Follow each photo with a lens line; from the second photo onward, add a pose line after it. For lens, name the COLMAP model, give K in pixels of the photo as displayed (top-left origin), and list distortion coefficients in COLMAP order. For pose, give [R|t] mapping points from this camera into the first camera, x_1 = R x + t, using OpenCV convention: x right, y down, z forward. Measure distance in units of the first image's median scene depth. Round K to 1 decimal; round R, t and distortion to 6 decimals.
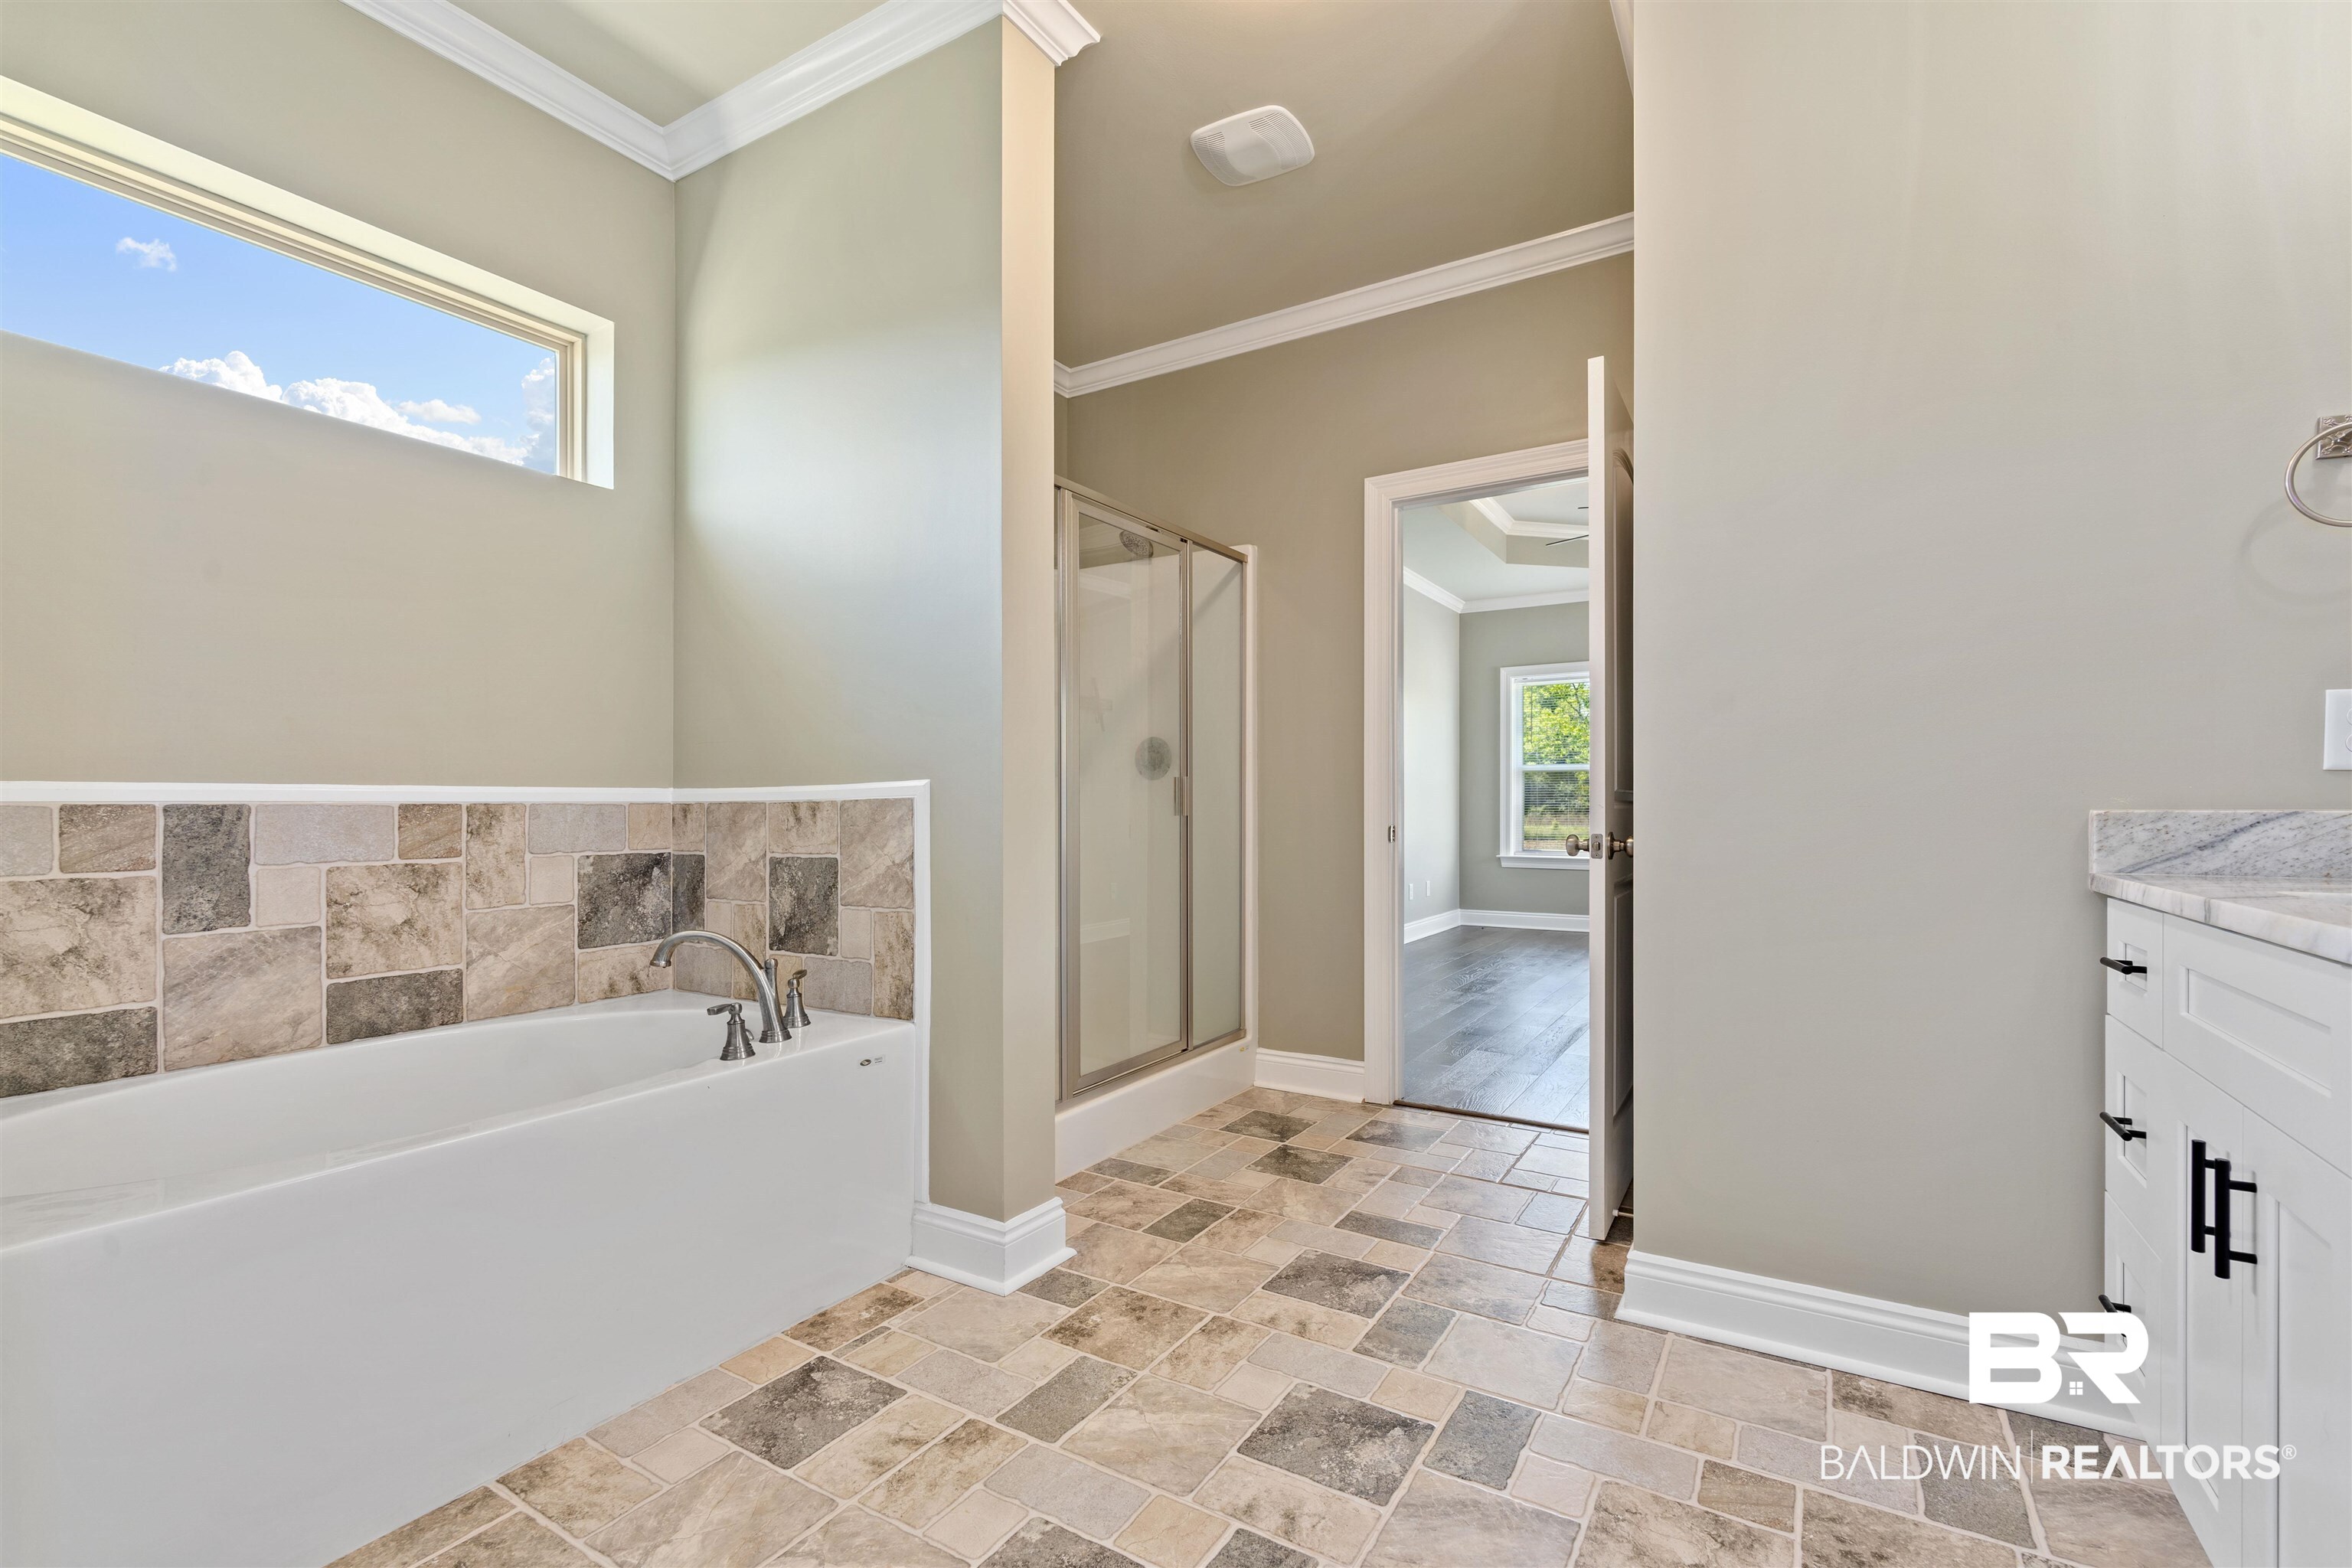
lens RADIAL K [[1024.2, 0, 1185.1], [0, 1024.2, 780.1], [0, 0, 1]] dist [-0.001378, -0.000174]
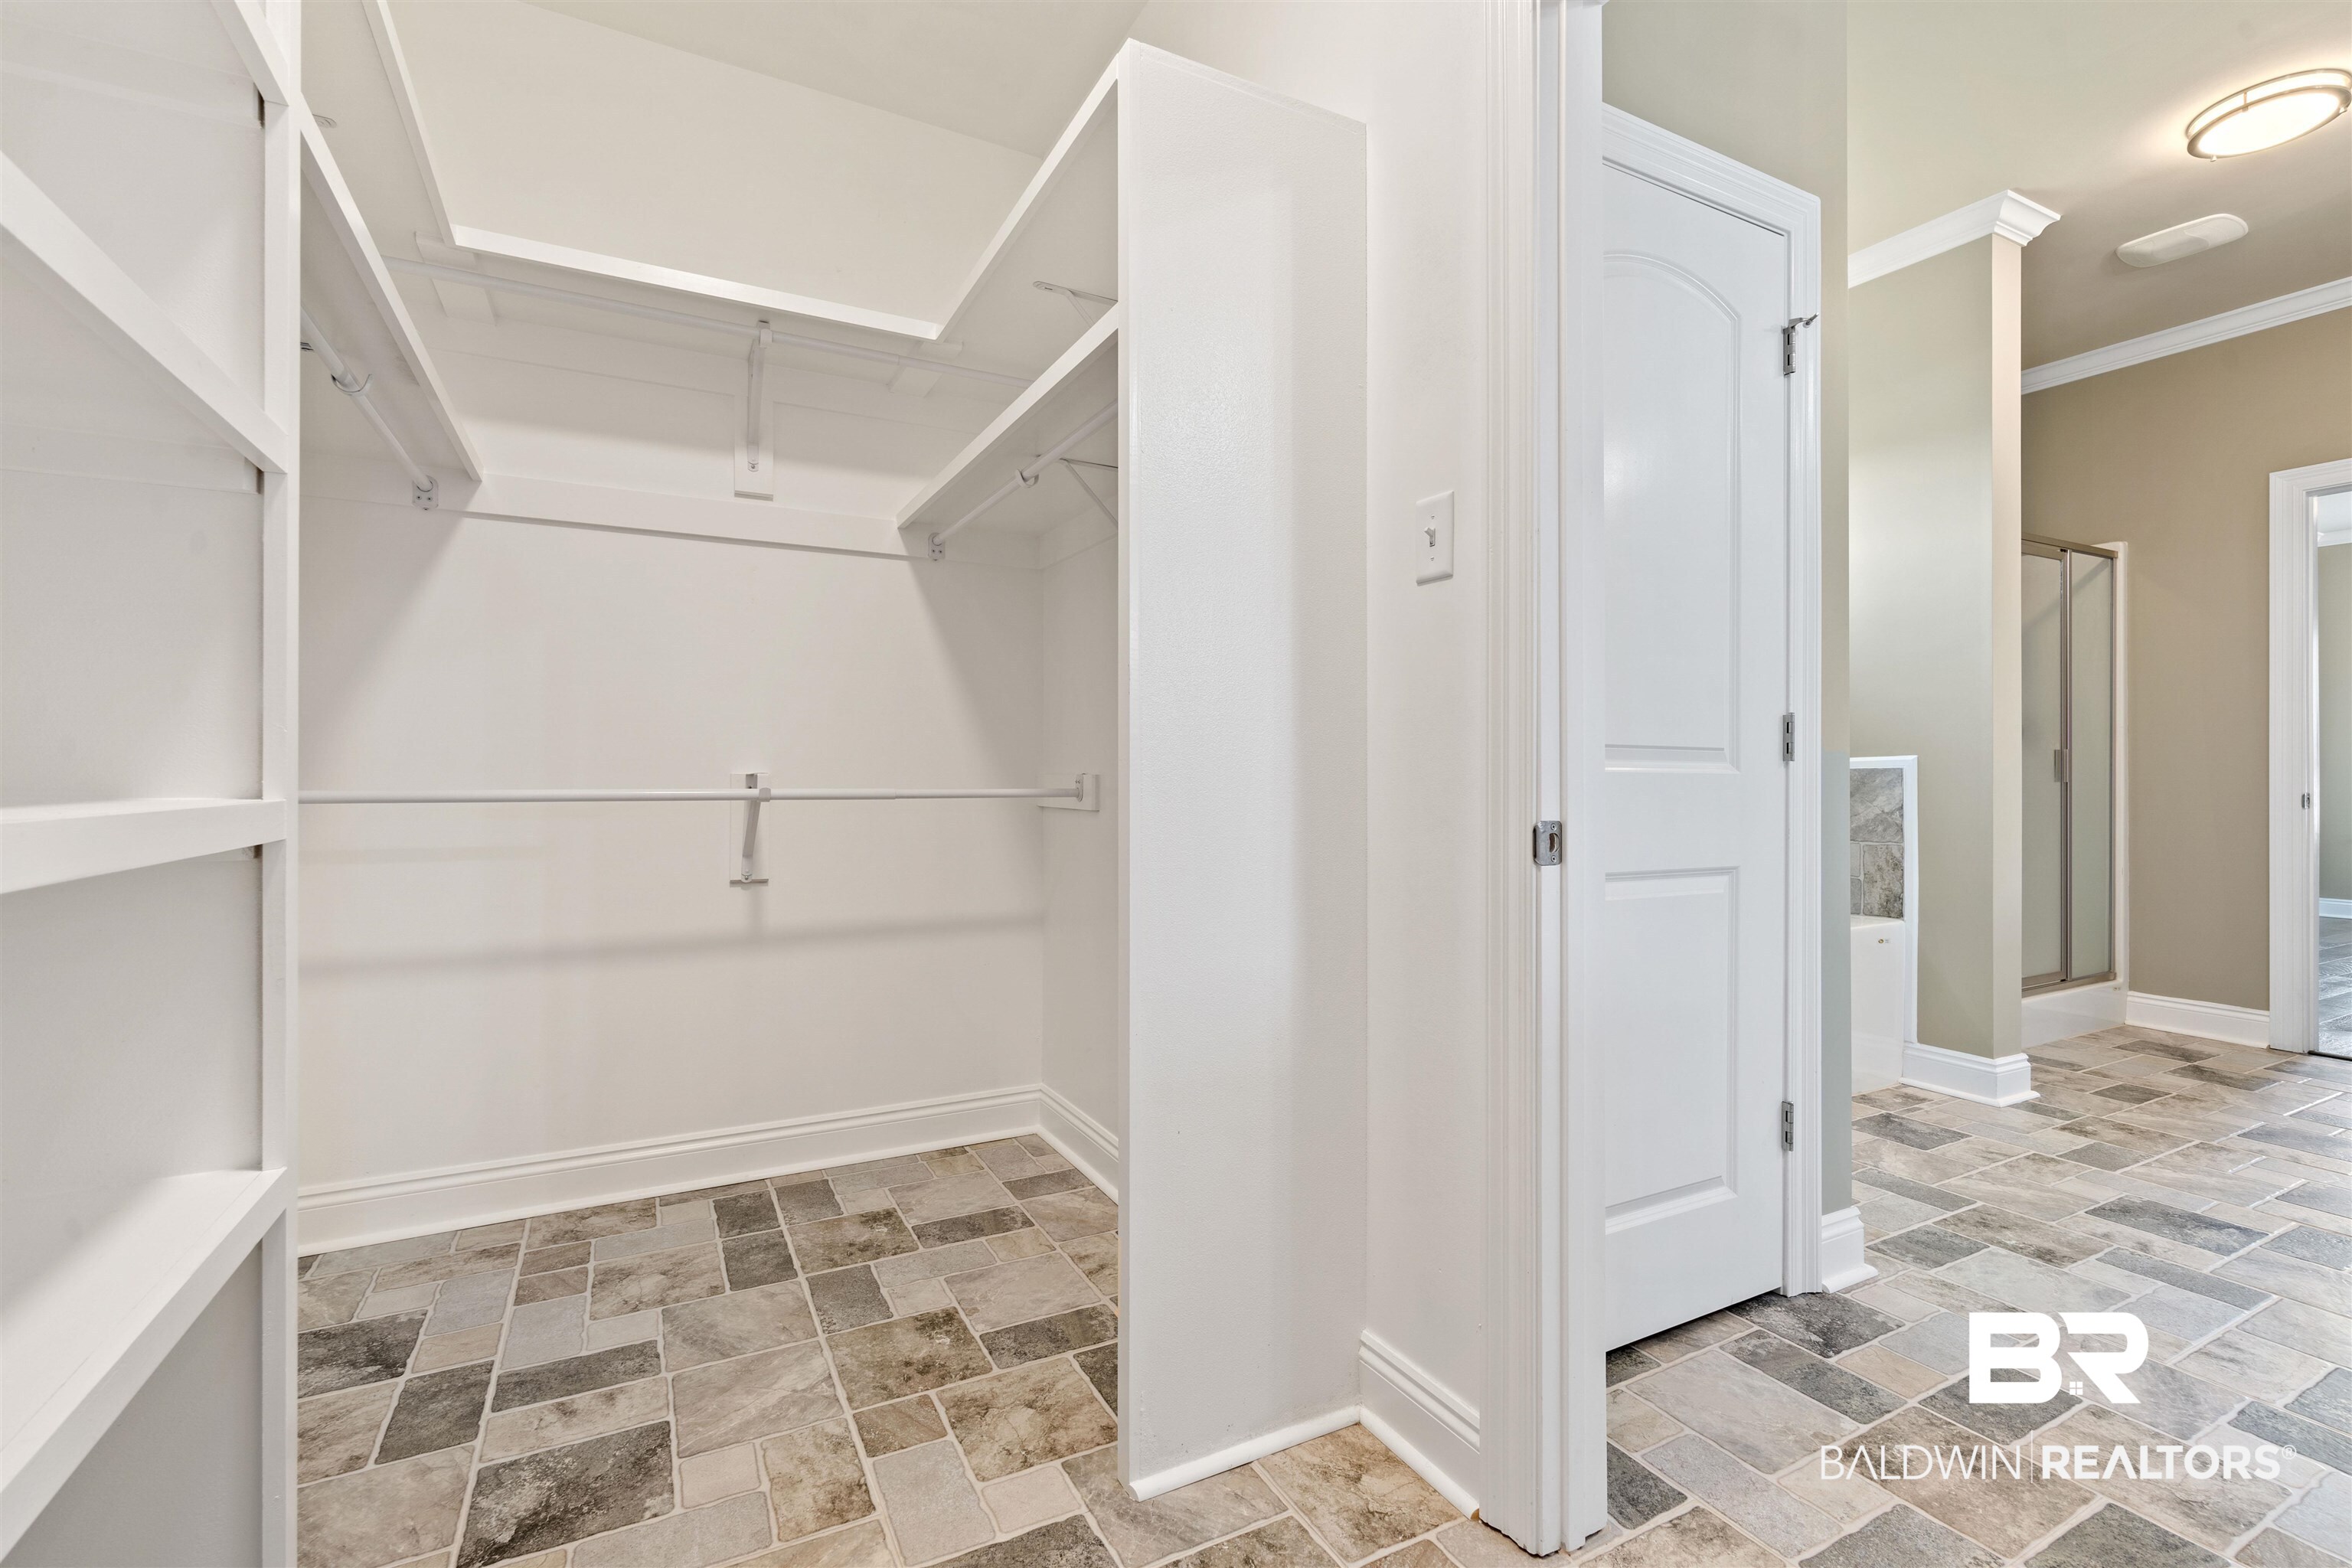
lens RADIAL K [[1029.5, 0, 1197.4], [0, 1029.5, 749.7], [0, 0, 1]] dist [-0.000242, -0.000111]
pose [[0.862335, -0.004819, -0.506315, -0.387999], [0.007787, 0.999963, 0.003745, -0.022492], [0.506278, -0.007172, 0.862340, -0.790932]]
